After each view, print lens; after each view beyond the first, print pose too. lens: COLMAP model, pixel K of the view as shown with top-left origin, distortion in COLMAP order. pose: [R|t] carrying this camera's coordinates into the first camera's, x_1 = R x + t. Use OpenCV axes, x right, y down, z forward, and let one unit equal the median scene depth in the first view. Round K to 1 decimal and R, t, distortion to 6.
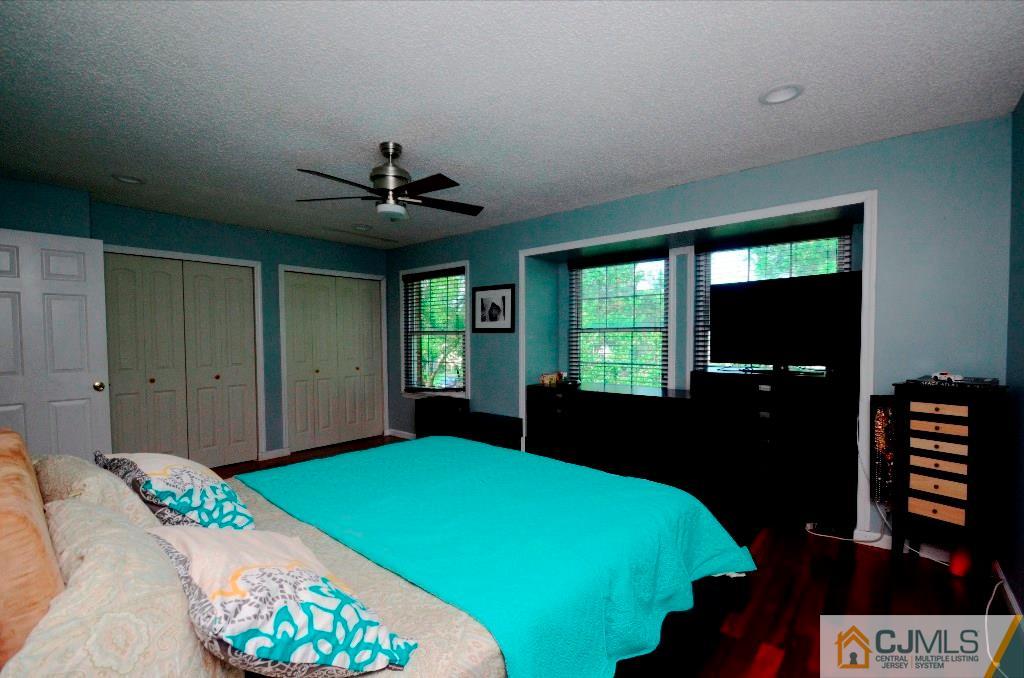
lens RADIAL K [[460.9, 0, 504.1], [0, 460.9, 343.0], [0, 0, 1]] dist [-0.001336, -0.001966]
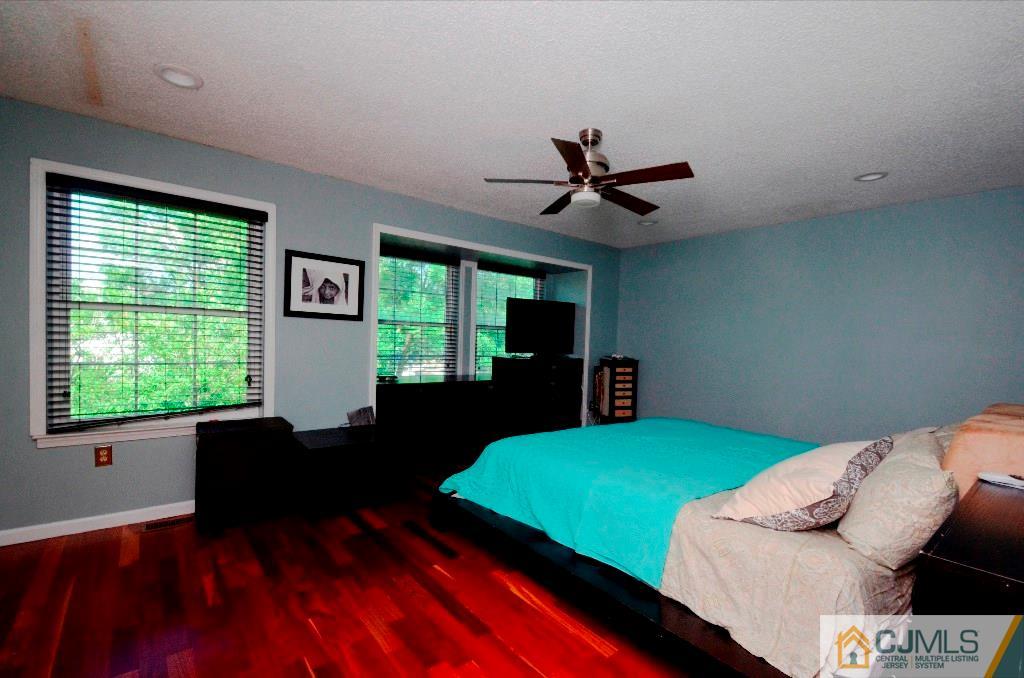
lens RADIAL K [[460.9, 0, 504.0], [0, 460.9, 342.4], [0, 0, 1]] dist [-0.001336, -0.001966]
pose [[0.164162, 0.012840, 0.986350, -0.717624], [-0.012696, 0.999860, -0.010902, 0.019803], [-0.986352, -0.010733, 0.164302, 0.606282]]
